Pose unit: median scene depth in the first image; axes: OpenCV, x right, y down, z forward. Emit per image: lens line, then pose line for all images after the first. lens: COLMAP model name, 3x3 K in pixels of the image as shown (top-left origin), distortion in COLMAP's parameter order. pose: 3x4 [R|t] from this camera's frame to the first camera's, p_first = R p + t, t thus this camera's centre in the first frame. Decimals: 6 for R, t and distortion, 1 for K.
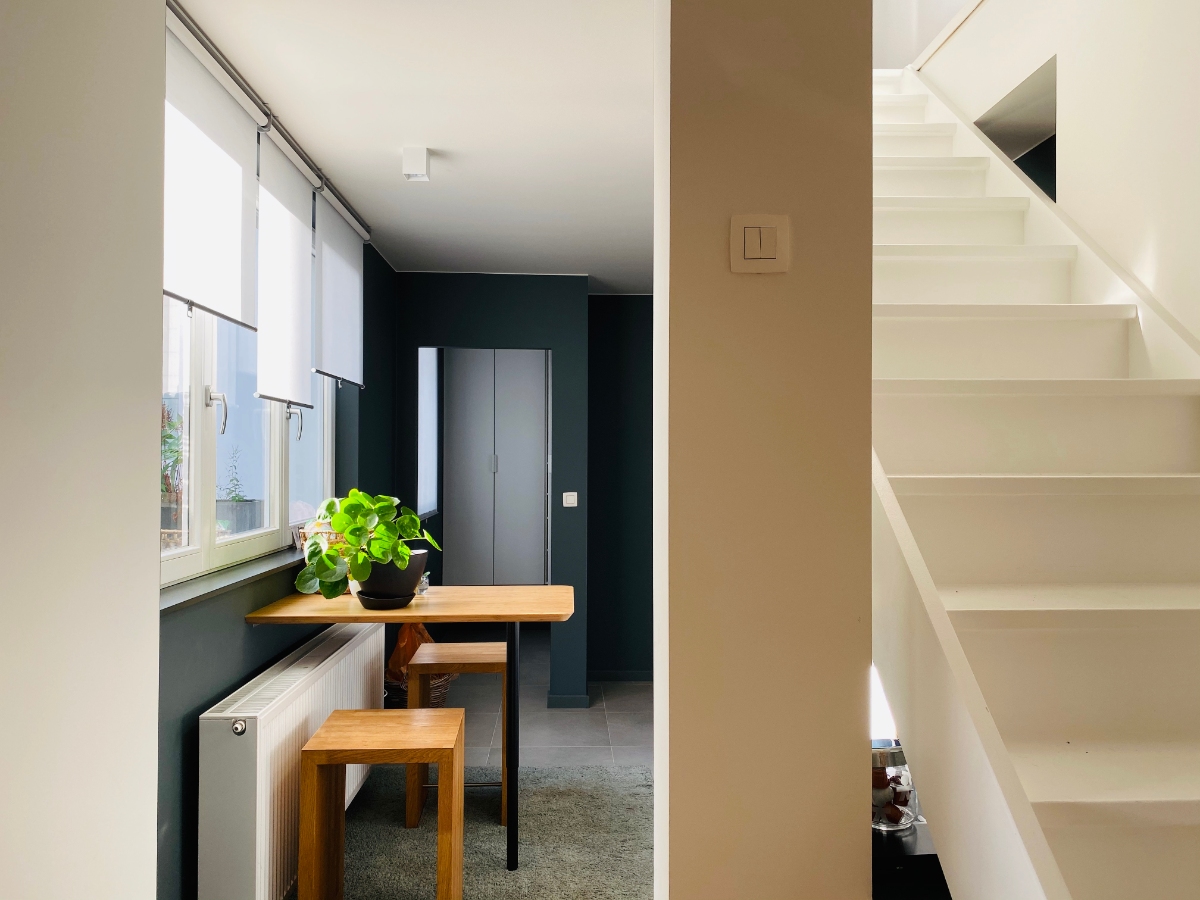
lens RADIAL K [[902.1, 0, 602.7], [0, 902.1, 446.6], [0, 0, 1]] dist [-0.028851, 0.013325]
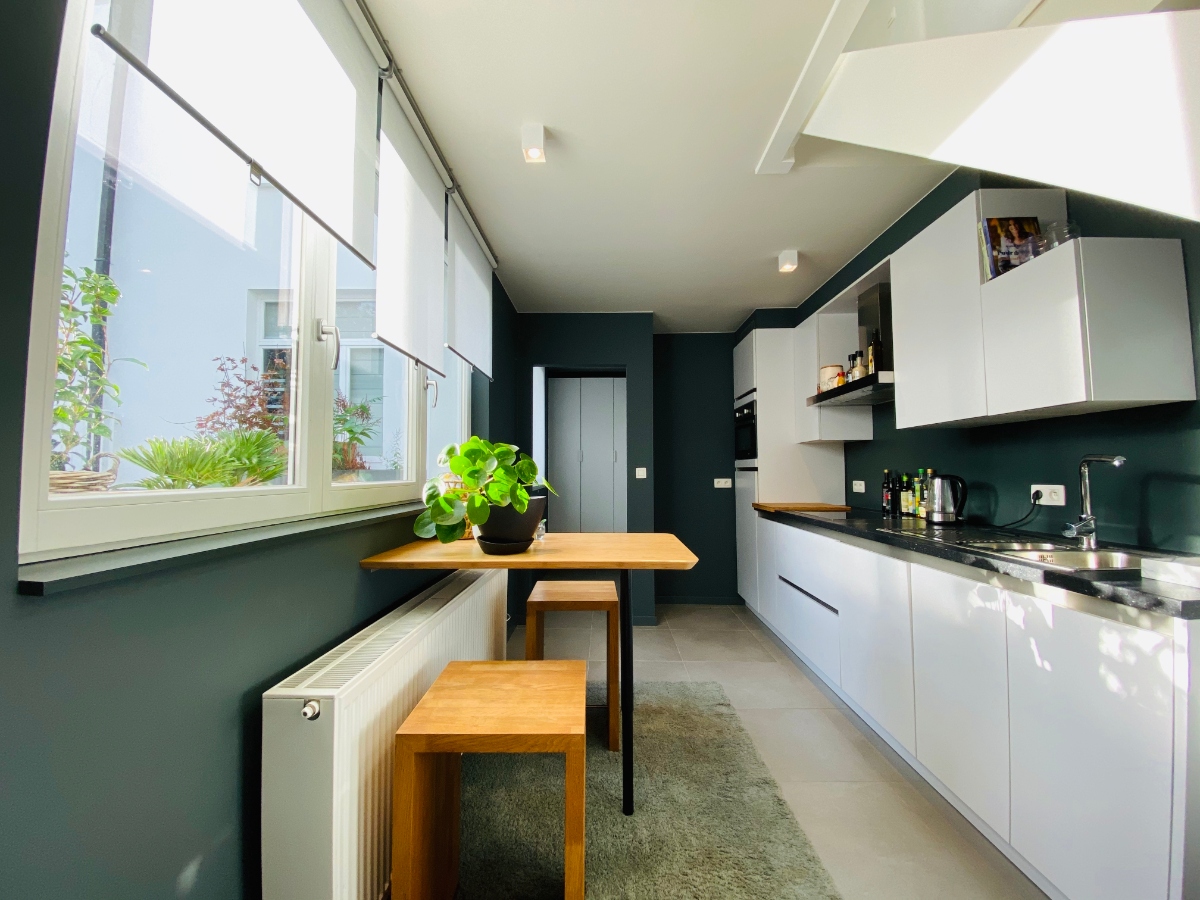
lens RADIAL K [[473.3, 0, 592.5], [0, 473.3, 449.5], [0, 0, 1]] dist [-0.010562, -0.000541]
pose [[0.997430, -0.007276, -0.071281, -0.107098], [0.005041, 0.999492, -0.031482, 0.082331], [0.071474, 0.031041, 0.996959, 0.485760]]
